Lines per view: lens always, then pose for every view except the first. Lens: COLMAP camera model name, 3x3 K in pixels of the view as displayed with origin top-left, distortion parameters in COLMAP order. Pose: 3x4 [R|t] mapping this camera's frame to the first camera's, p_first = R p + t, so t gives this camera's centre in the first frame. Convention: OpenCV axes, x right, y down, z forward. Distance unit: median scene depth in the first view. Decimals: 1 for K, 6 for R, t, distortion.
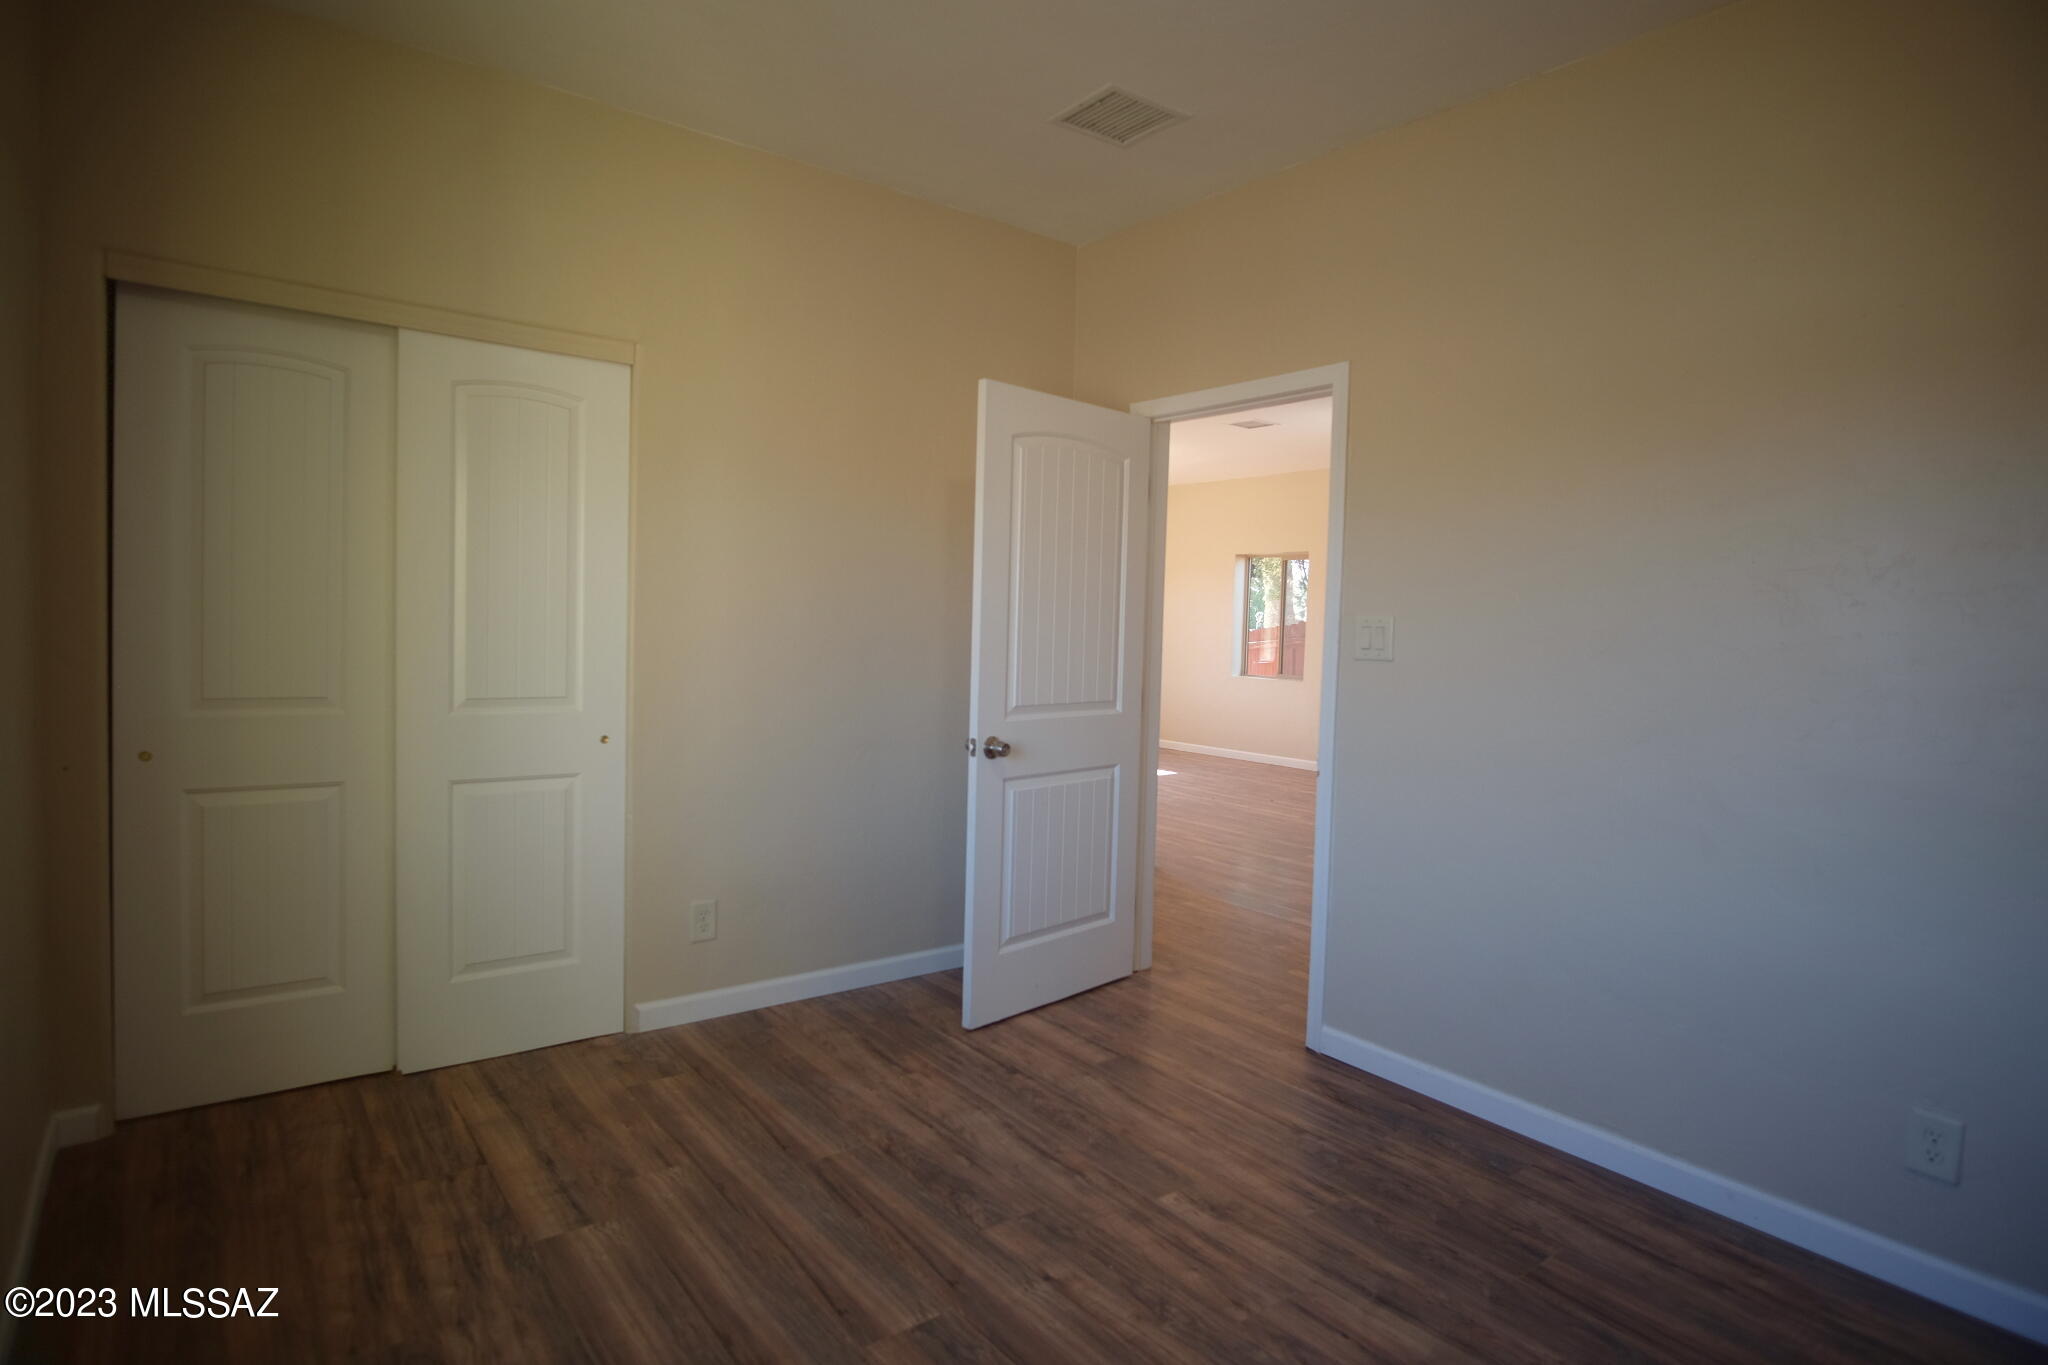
lens RADIAL K [[1093.9, 0, 1020.1], [0, 1093.9, 668.6], [0, 0, 1]] dist [-0.035144, 0.009671]
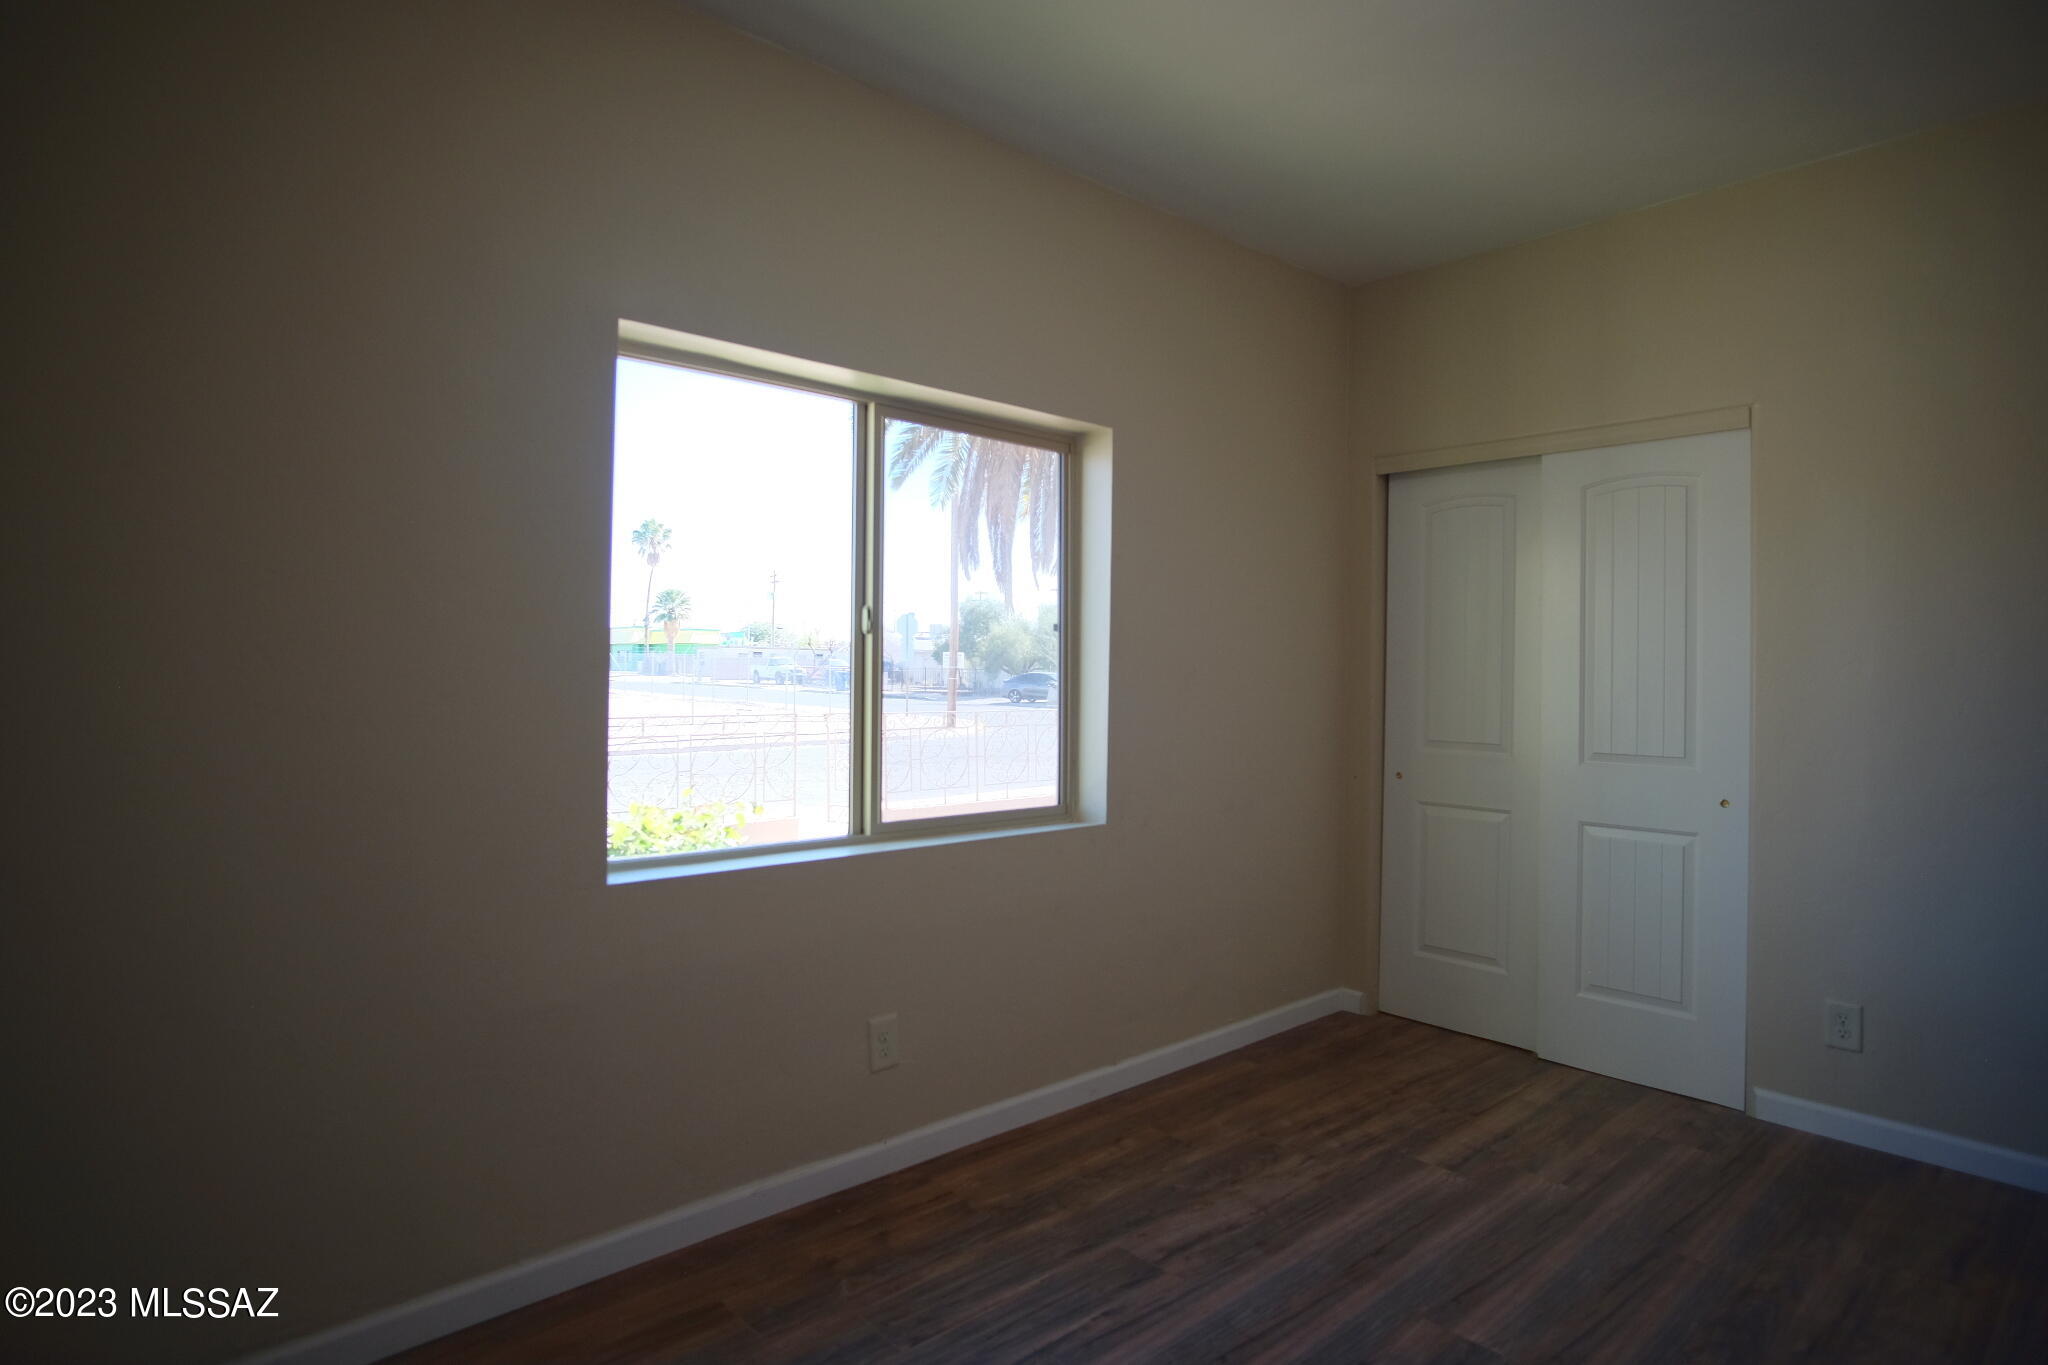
lens RADIAL K [[1093.9, 0, 1020.1], [0, 1093.9, 668.6], [0, 0, 1]] dist [-0.035144, 0.009671]
pose [[0.075994, -0.032290, -0.996585, 0.677737], [-0.056551, 0.997727, -0.036639, 0.016750], [0.995503, 0.059142, 0.073995, 0.328752]]
